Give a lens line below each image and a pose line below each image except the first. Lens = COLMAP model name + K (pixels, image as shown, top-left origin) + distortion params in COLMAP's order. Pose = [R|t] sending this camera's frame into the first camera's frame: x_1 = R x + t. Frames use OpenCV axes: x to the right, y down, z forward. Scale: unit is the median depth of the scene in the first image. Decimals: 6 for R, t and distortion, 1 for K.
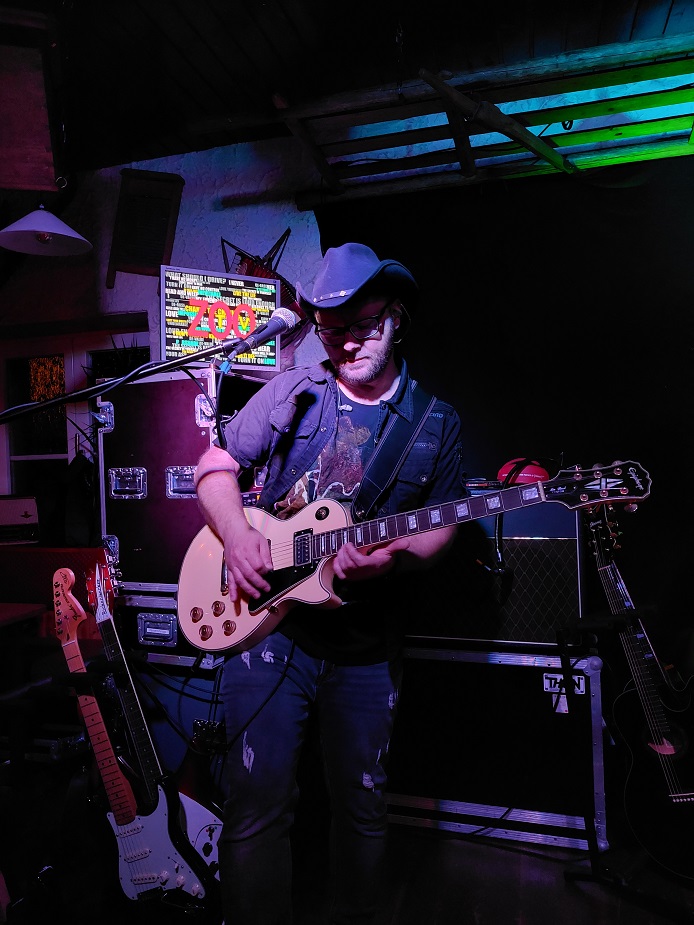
lens RADIAL K [[674.0, 0, 345.9], [0, 674.0, 465.1], [0, 0, 1]] dist [0.027399, -0.006415]
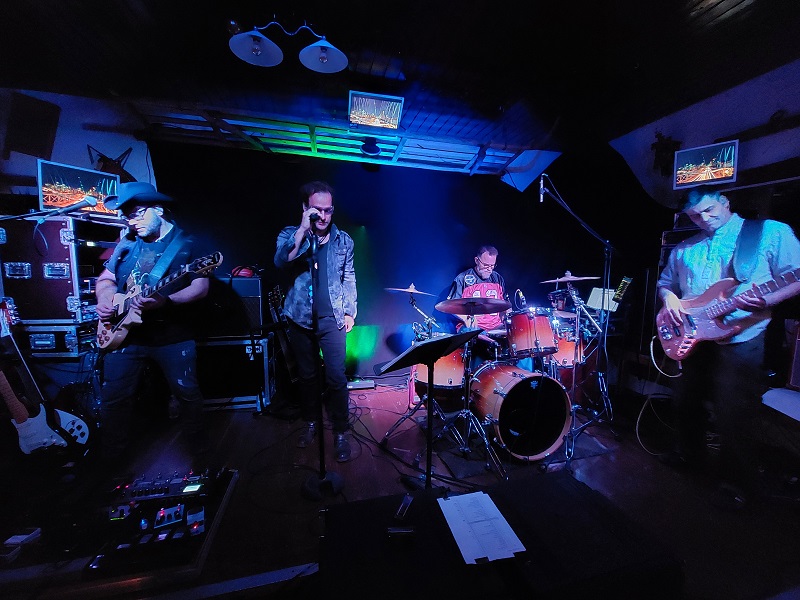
lens RADIAL K [[316.3, 0, 400.0], [0, 316.3, 300.0], [0, 0, 1]] dist [-0.012481, -0.000832]
pose [[0.861104, -0.014297, 0.508227, 0.181422], [-0.033104, 0.995907, 0.084105, -0.001153], [-0.507349, -0.089248, 0.857106, -0.356254]]
